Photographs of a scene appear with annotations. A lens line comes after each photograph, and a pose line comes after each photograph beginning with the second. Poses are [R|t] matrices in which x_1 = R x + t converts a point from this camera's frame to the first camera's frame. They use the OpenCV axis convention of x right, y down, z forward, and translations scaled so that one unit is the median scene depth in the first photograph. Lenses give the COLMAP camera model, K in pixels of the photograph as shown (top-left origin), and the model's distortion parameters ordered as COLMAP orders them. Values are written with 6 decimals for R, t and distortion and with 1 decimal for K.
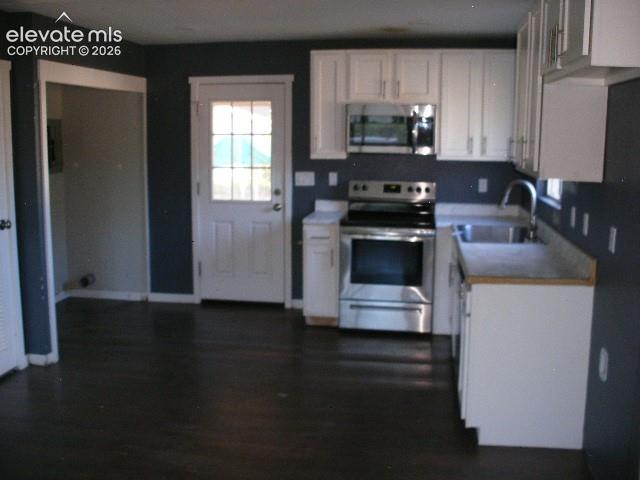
lens RADIAL K [[665.9, 0, 320.0], [0, 665.9, 240.0], [0, 0, 1]] dist [-0.180740, 0.033377]
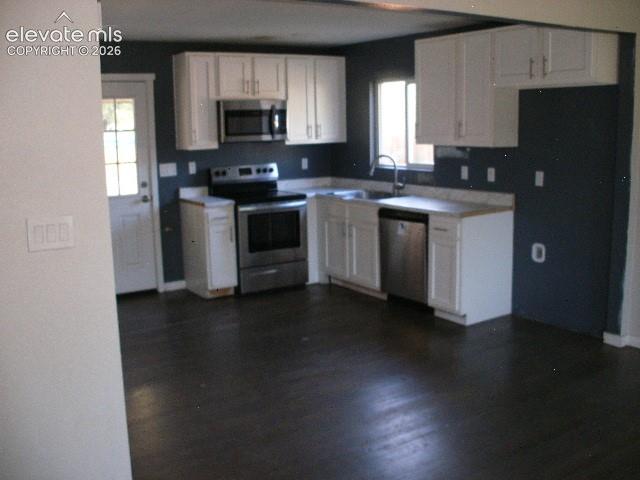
lens RADIAL K [[665.9, 0, 320.0], [0, 665.9, 240.0], [0, 0, 1]] dist [-0.180740, 0.033377]
pose [[0.737284, -0.139170, 0.661093, -0.590546], [0.133284, 0.989283, 0.059615, -0.010385], [-0.662305, 0.044160, 0.747932, 0.041285]]
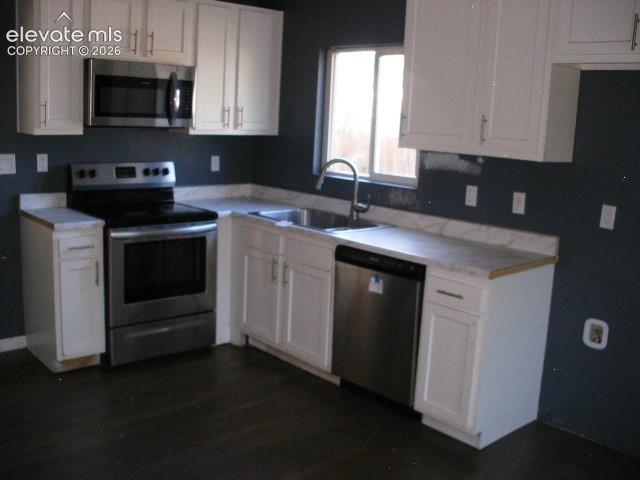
lens RADIAL K [[665.9, 0, 320.0], [0, 665.9, 240.0], [0, 0, 1]] dist [-0.180740, 0.033377]
pose [[0.631691, -0.117803, 0.766218, -0.342792], [0.080198, 0.993014, 0.086556, -0.047505], [-0.771061, 0.006772, 0.636725, 0.346141]]
